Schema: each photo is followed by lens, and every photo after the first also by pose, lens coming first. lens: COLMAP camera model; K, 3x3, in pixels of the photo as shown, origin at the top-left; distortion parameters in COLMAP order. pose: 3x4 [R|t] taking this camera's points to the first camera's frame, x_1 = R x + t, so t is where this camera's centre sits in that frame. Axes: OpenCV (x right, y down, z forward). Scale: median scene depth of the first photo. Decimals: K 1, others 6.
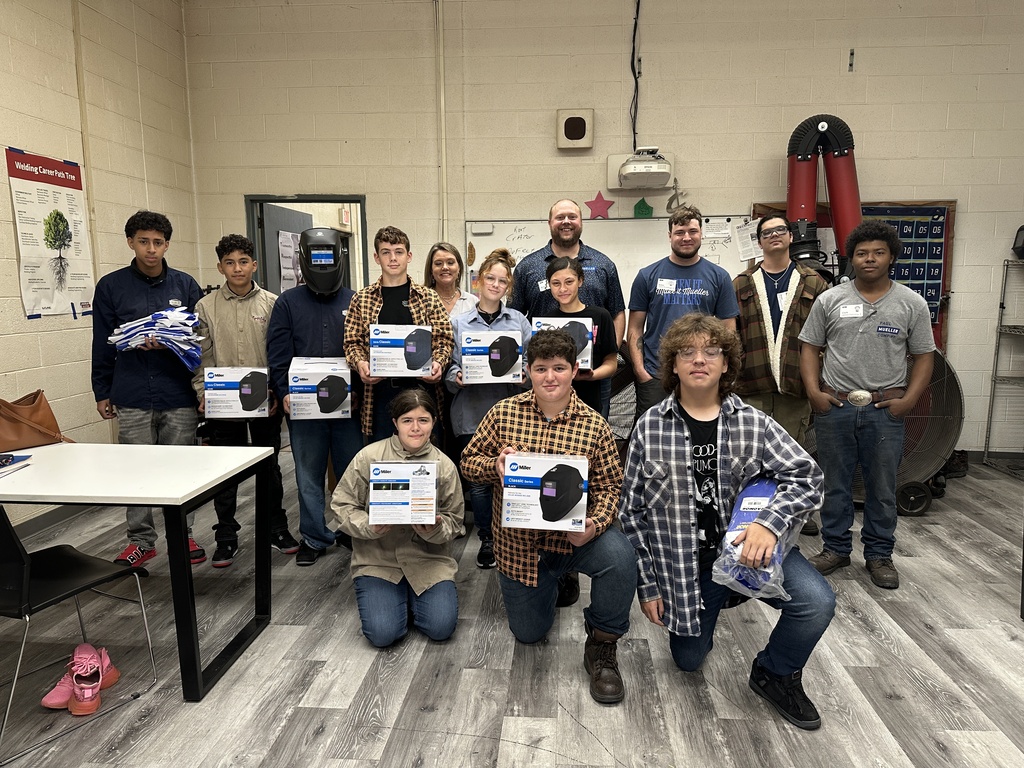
lens RADIAL K [[721.9, 0, 512.2], [0, 721.9, 384.6], [0, 0, 1]] dist [0.001425, -0.000475]
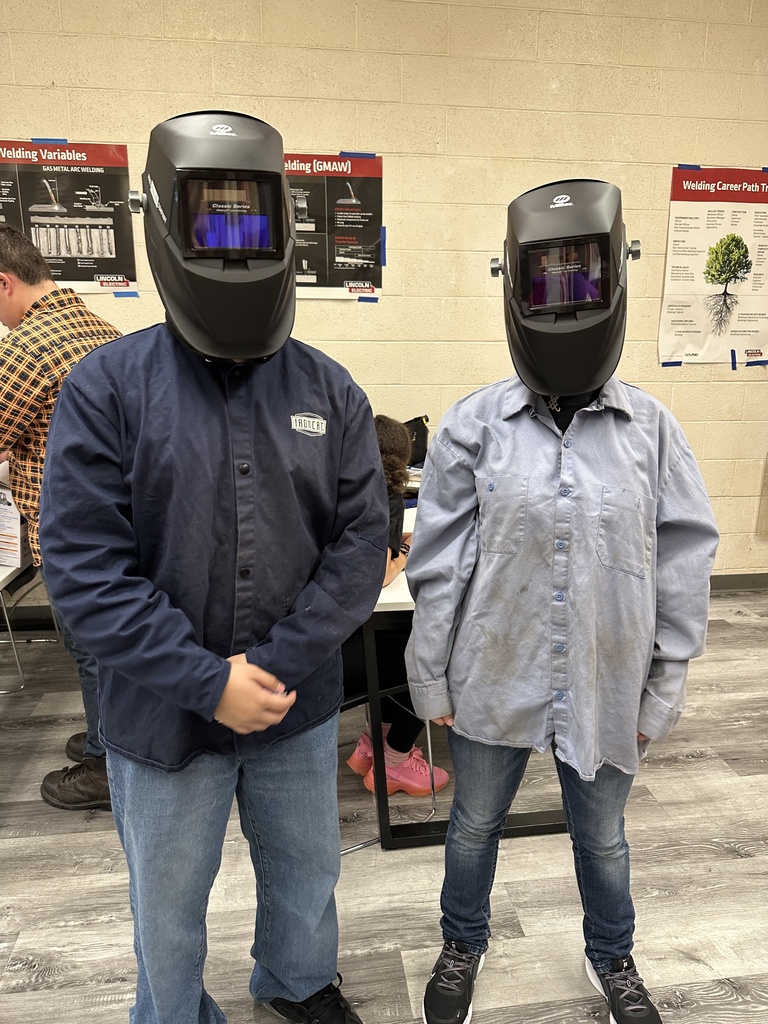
lens RADIAL K [[721.9, 0, 383.8], [0, 721.9, 514.5], [0, 0, 1]] dist [0.001425, -0.000475]
pose [[0.212622, 0.249540, -0.944734, 0.141373], [-0.140422, 0.964608, 0.223186, -0.061939], [0.966992, 0.085207, 0.240138, 0.447328]]
